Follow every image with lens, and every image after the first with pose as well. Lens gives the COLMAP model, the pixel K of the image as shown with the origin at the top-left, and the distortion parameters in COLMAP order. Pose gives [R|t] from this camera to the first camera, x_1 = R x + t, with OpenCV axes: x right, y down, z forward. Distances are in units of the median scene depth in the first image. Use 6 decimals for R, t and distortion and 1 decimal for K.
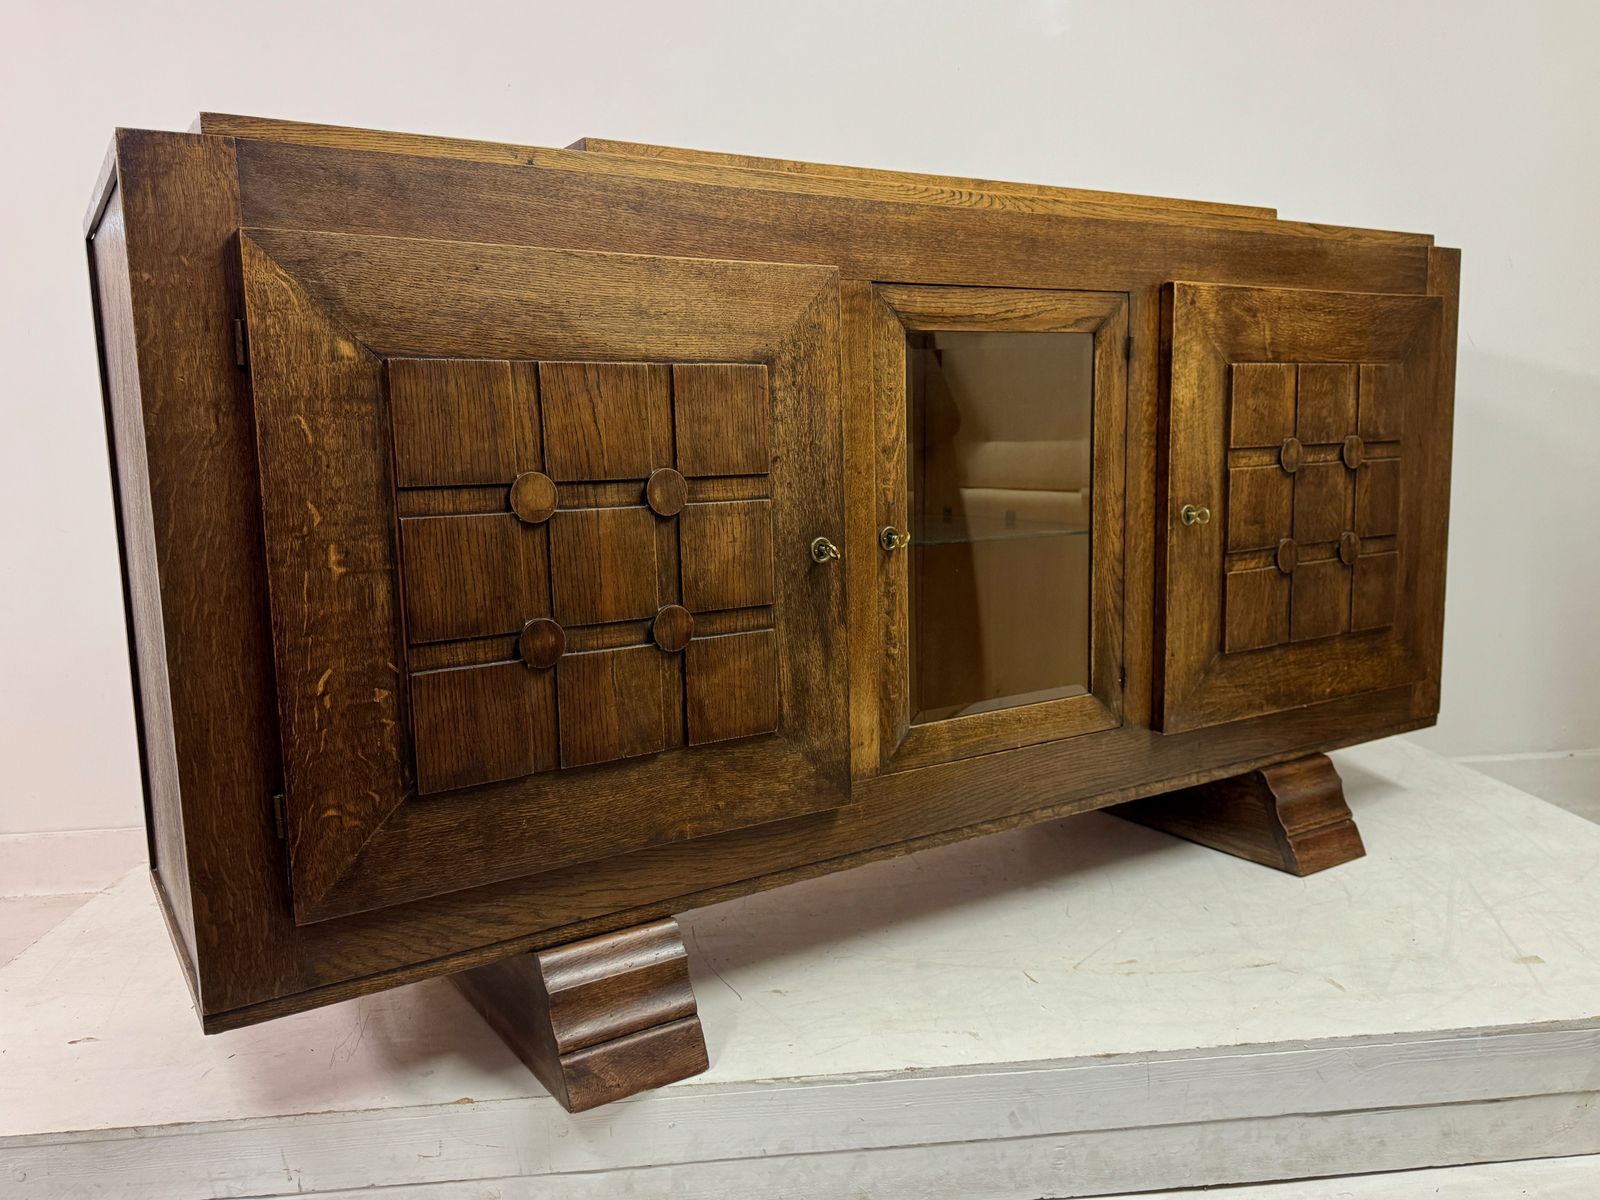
lens RADIAL K [[1239.5, 0, 800.0], [0, 1239.5, 600.0], [0, 0, 1]] dist [0.179453, -0.392779]
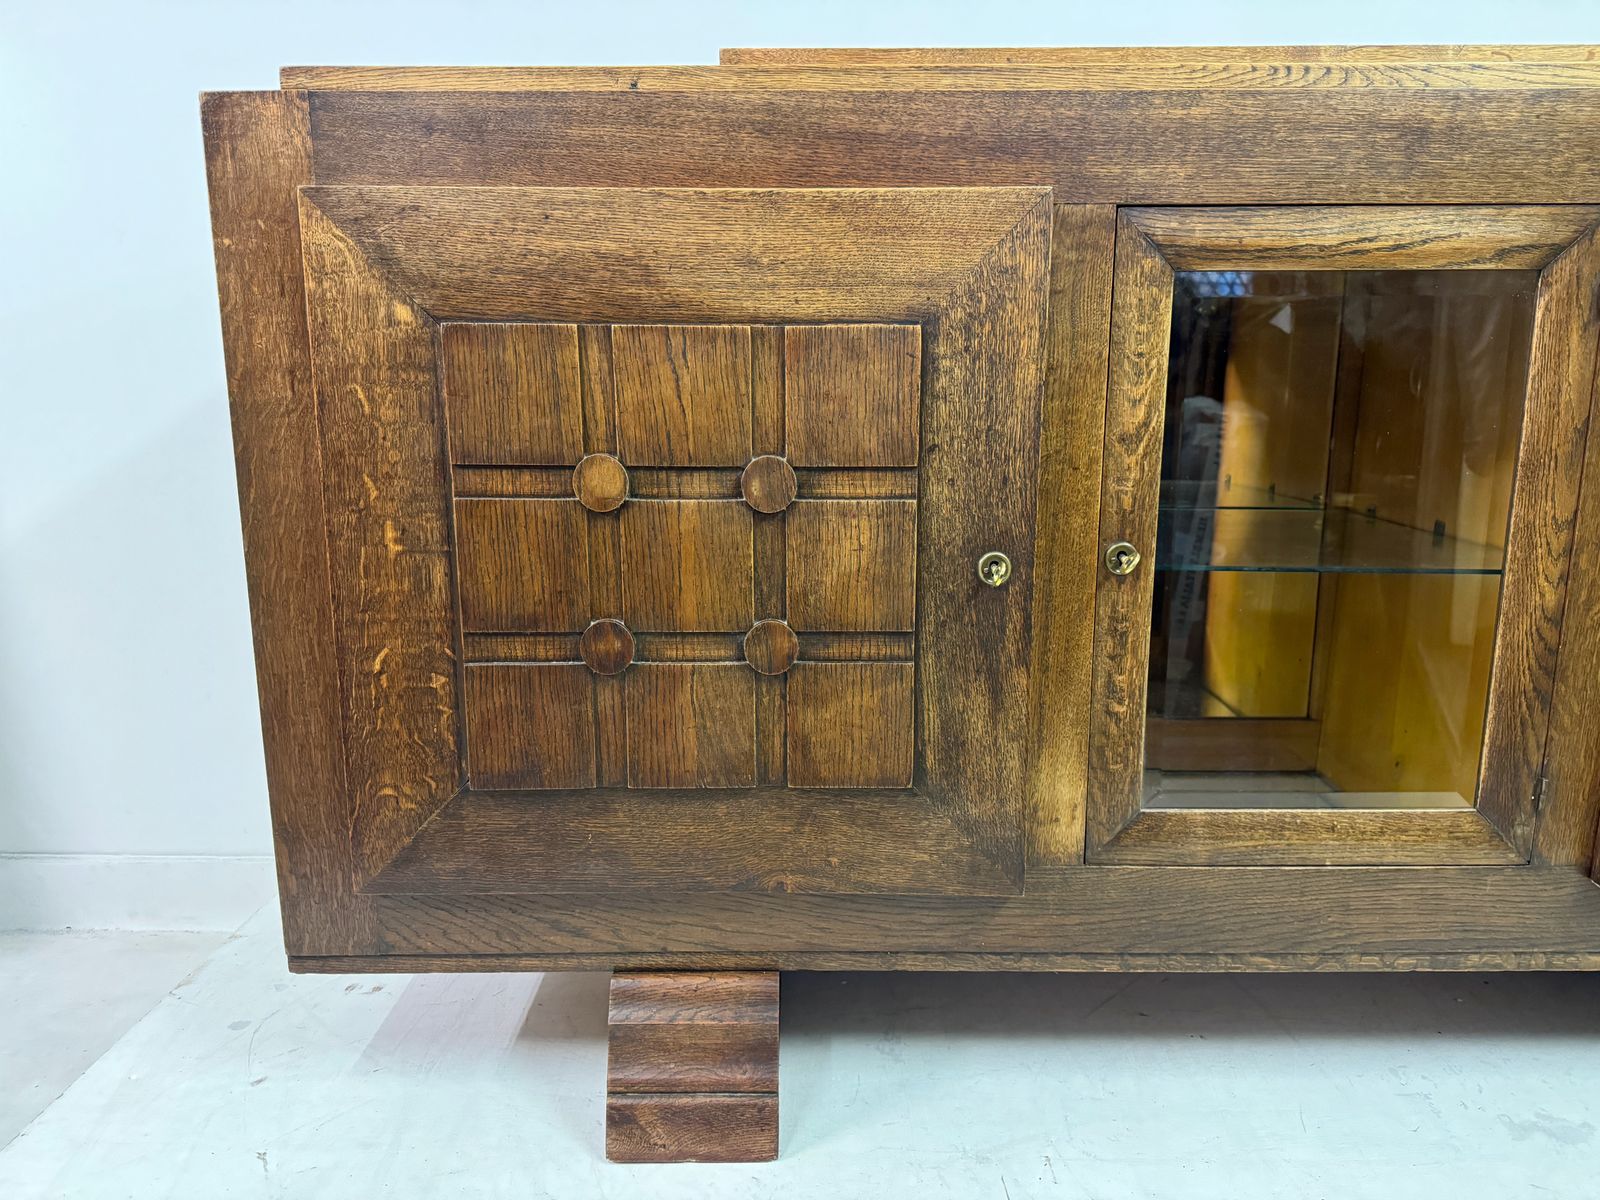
lens RADIAL K [[1150.2, 0, 800.1], [0, 1150.2, 605.4], [0, 0, 1]] dist [0.109231, -0.172075]
pose [[0.844388, 0.129819, -0.519766, 0.289665], [-0.091553, 0.990891, 0.098756, -0.077374], [0.527852, -0.035803, 0.848581, 0.332578]]
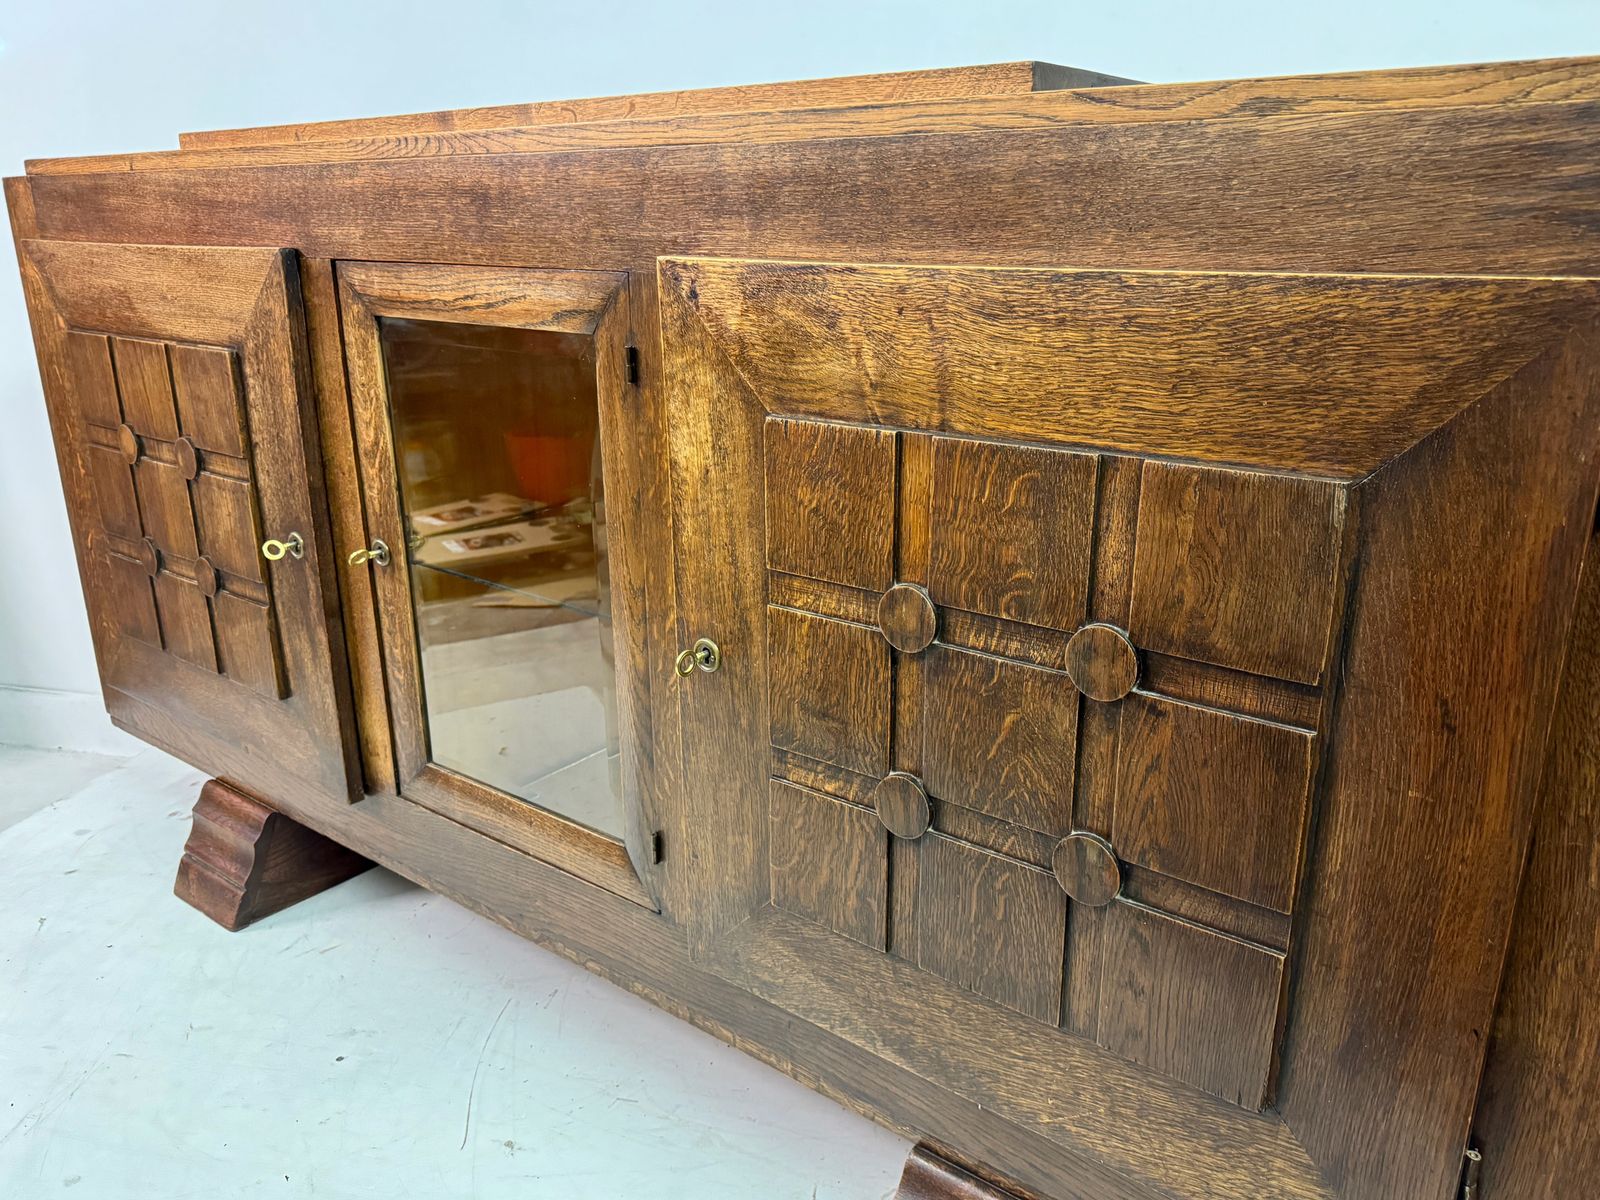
lens RADIAL K [[1171.8, 0, 826.5], [0, 1171.8, 594.8], [0, 0, 1]] dist [0.169856, -0.354108]
pose [[0.358782, 0.304260, -0.882440, 0.997675], [-0.135610, 0.952343, 0.273226, -0.313091], [0.923518, 0.021639, 0.382944, 1.029827]]
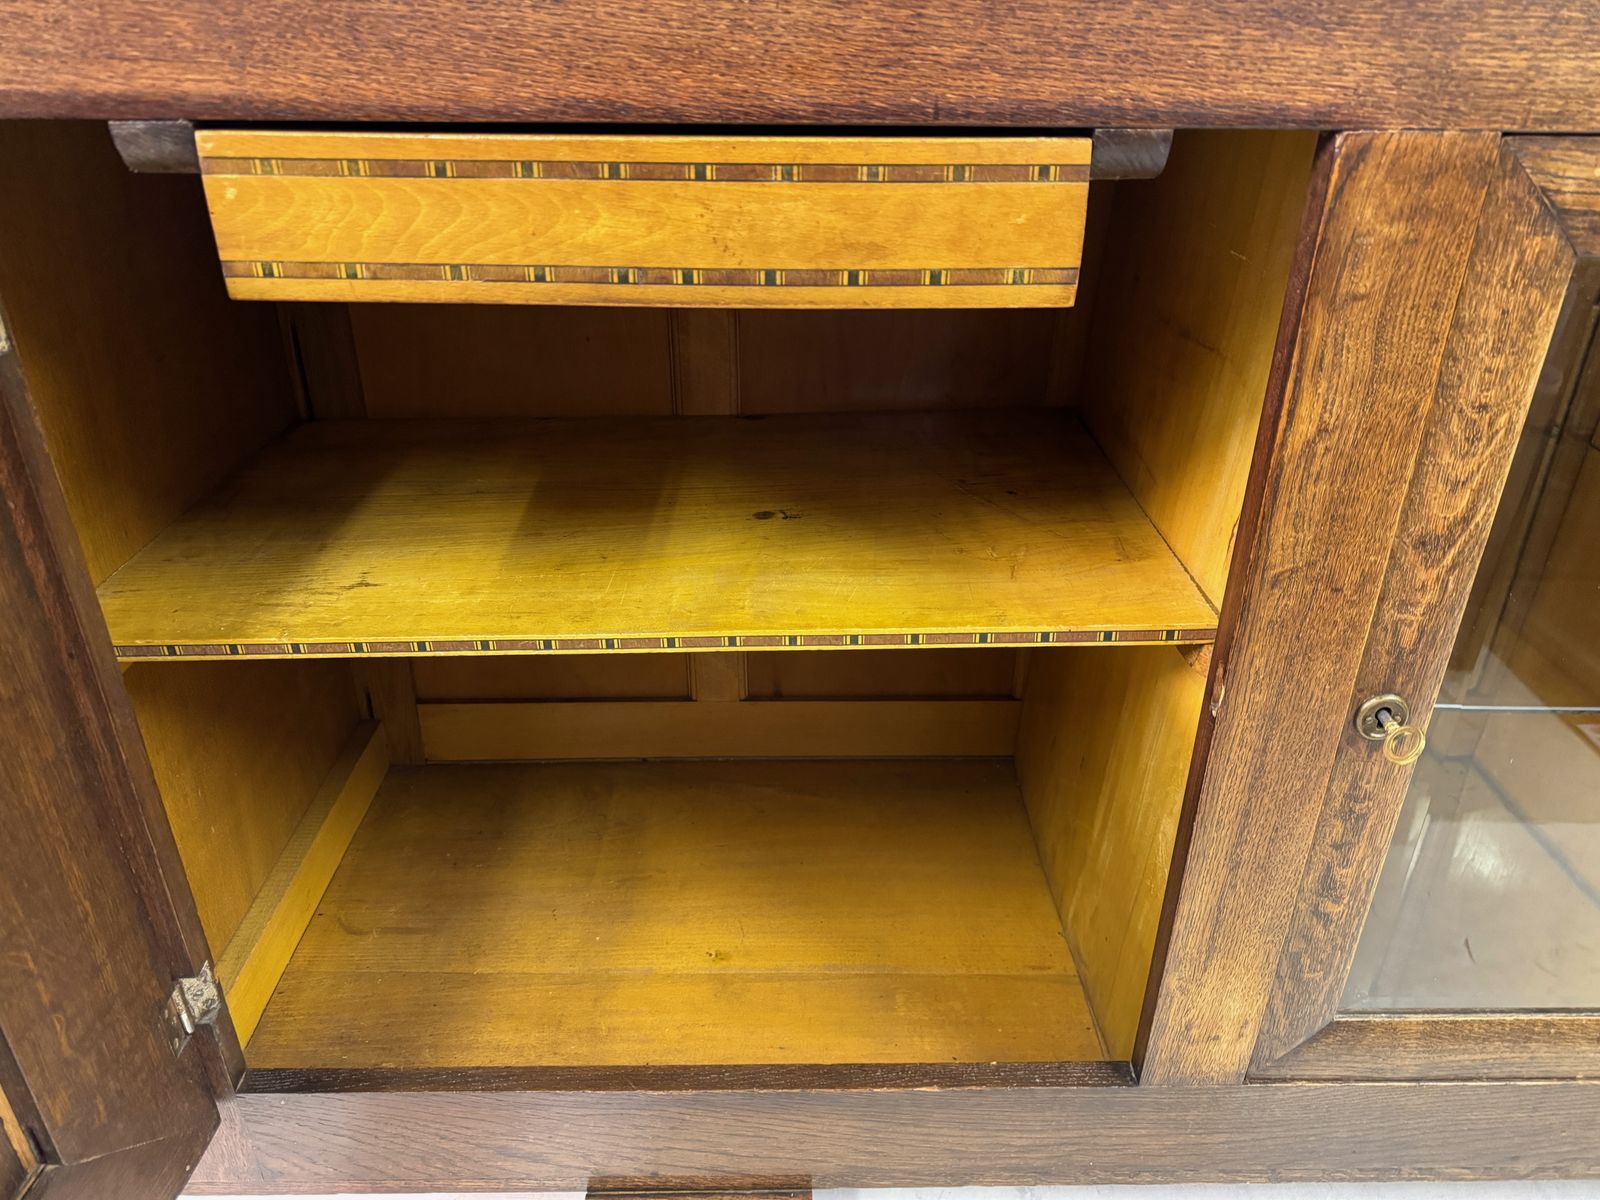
lens RADIAL K [[1141.6, 0, 800.0], [0, 1141.6, 600.0], [0, 0, 1]] dist [0.001389, -0.005257]
pose [[0.852807, 0.271347, -0.446197, 0.069404], [-0.098921, 0.922880, 0.372166, -0.237761], [0.512772, -0.273248, 0.813880, 0.598303]]
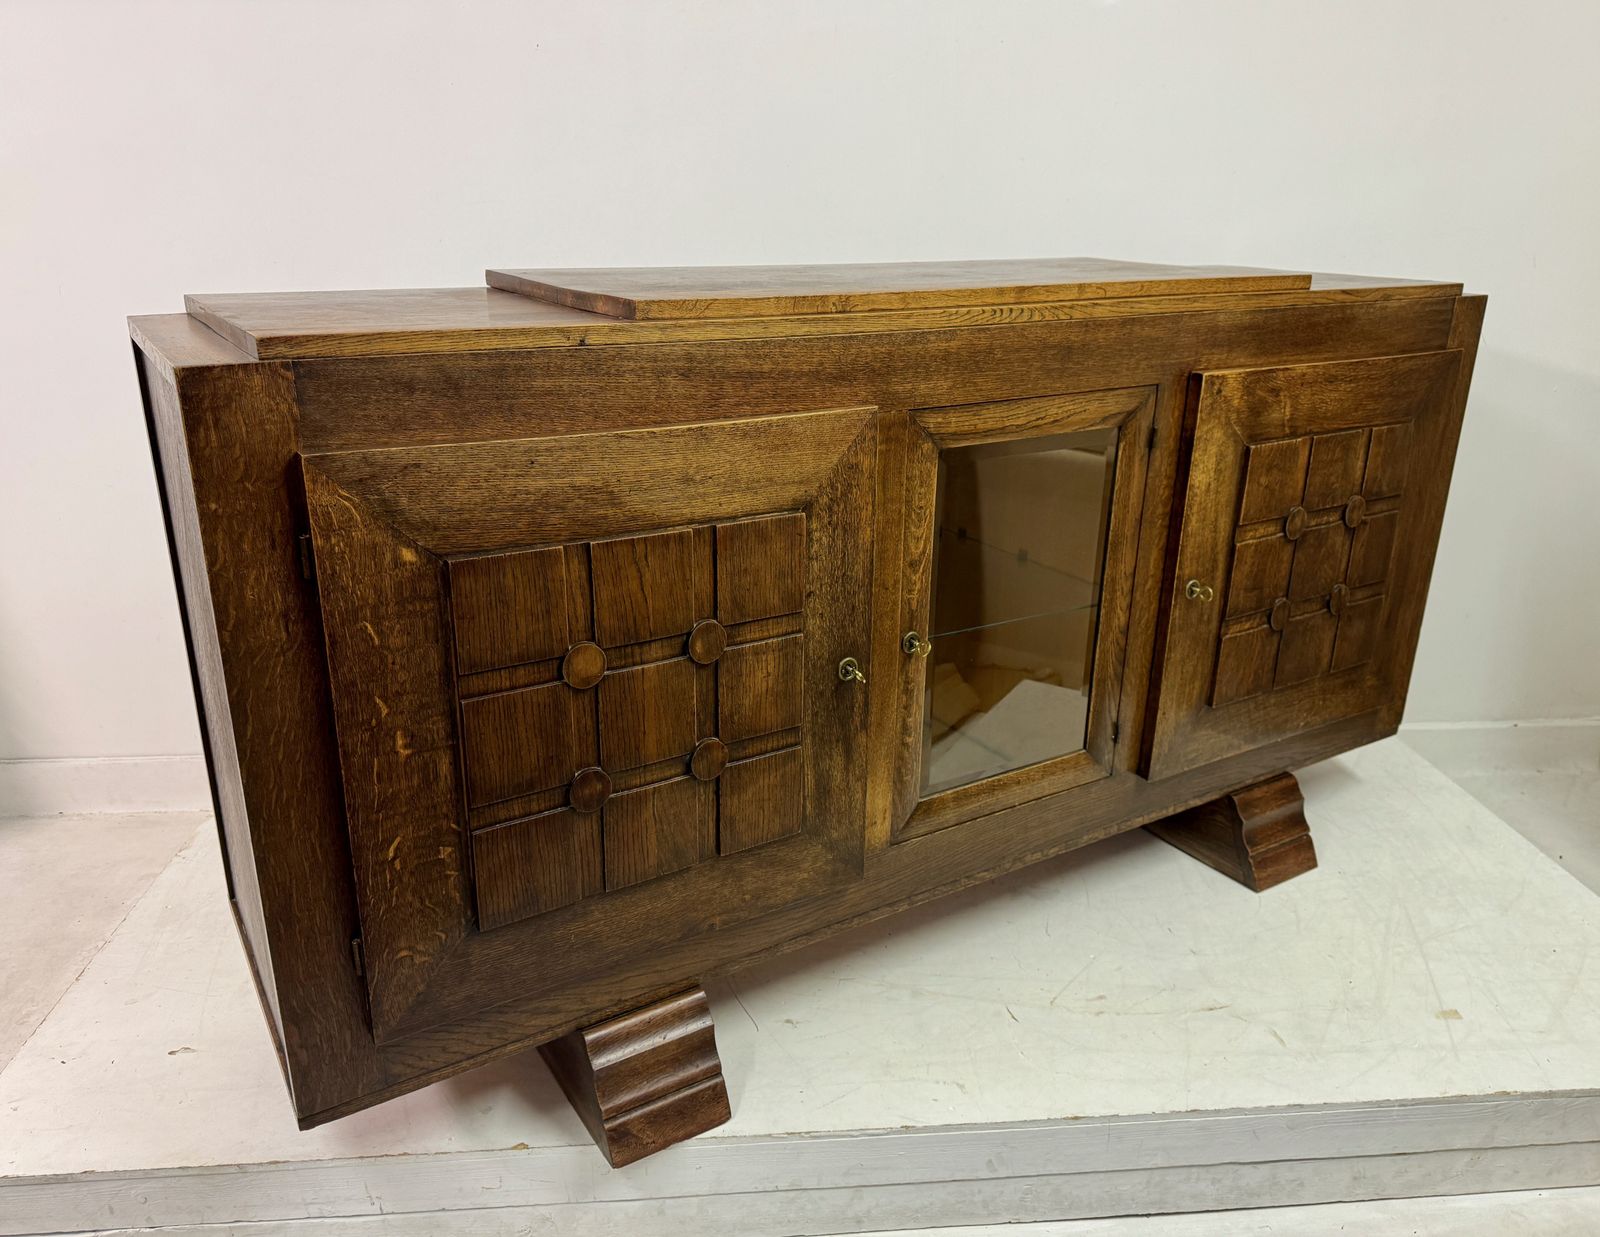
lens RADIAL K [[1165.4, 0, 800.0], [0, 1165.4, 618.5], [0, 0, 1]] dist [0.183507, -0.400333]
pose [[0.999229, 0.038419, 0.008058, -0.033749], [-0.039255, 0.978174, 0.204045, -0.286979], [-0.000043, -0.204204, 0.978928, 0.026795]]
